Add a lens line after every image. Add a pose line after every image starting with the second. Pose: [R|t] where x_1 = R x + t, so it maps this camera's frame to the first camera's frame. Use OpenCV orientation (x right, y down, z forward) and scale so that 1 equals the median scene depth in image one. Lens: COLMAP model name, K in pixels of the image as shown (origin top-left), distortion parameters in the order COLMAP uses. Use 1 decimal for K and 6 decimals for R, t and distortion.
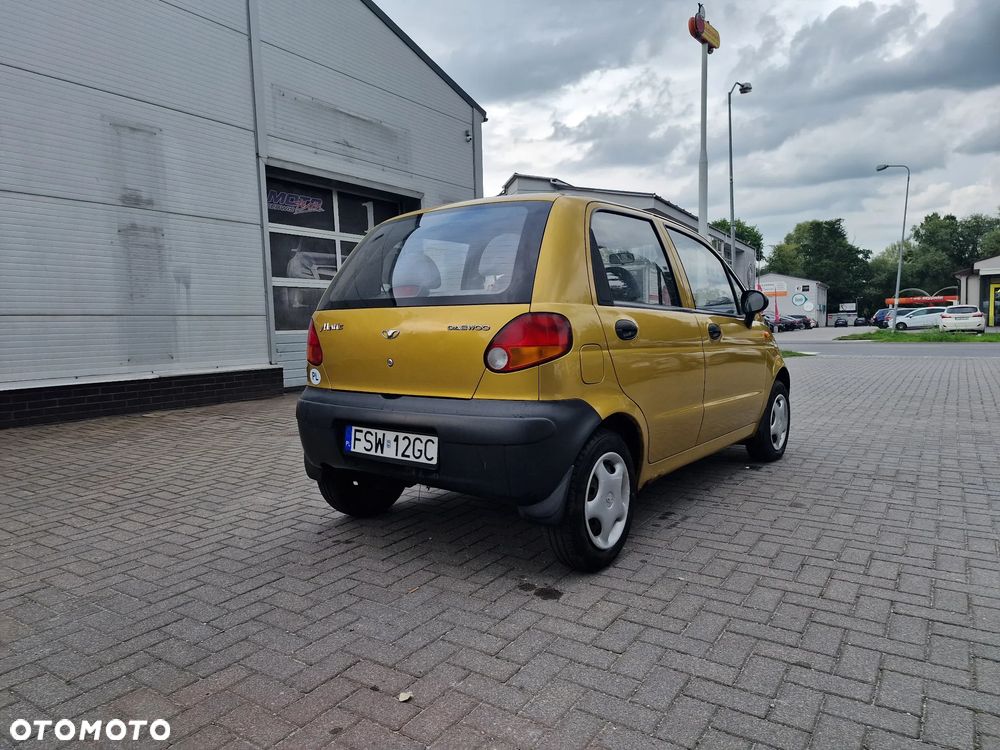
lens RADIAL K [[663.3, 0, 499.7], [0, 663.3, 378.9], [0, 0, 1]] dist [0.084532, -0.061507]
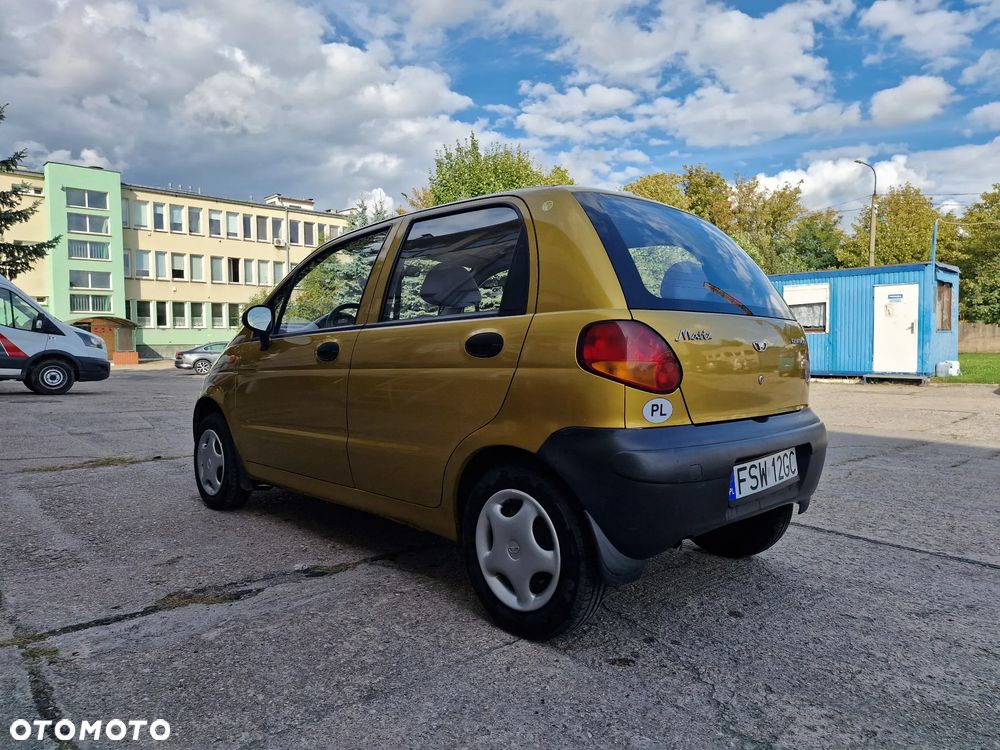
lens RADIAL K [[662.3, 0, 498.4], [0, 662.3, 367.0], [0, 0, 1]] dist [0.075417, -0.055057]
pose [[0.151591, -0.016167, 0.988311, -1.052145], [0.088557, 0.996067, 0.002710, -0.065693], [-0.984468, 0.087111, 0.152427, 1.175884]]
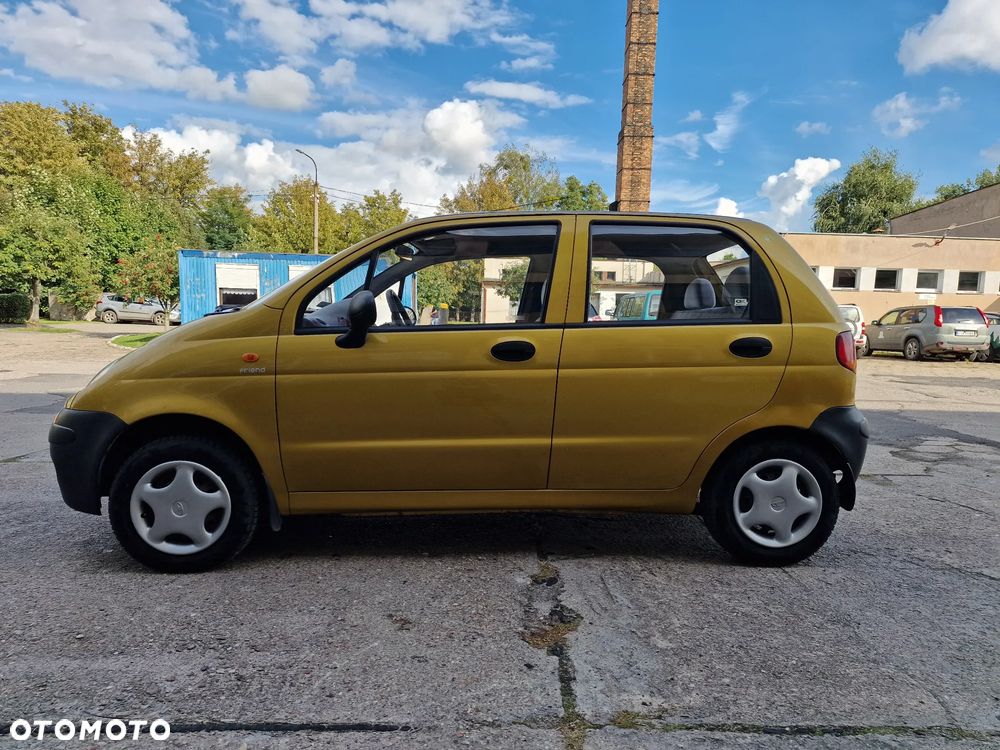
lens RADIAL K [[663.3, 0, 499.7], [0, 663.3, 378.9], [0, 0, 1]] dist [0.084532, -0.061507]
pose [[-0.646962, -0.059921, 0.760165, -0.782175], [0.060370, 0.989753, 0.129399, -0.201364], [-0.760129, 0.129607, -0.636715, 2.266445]]
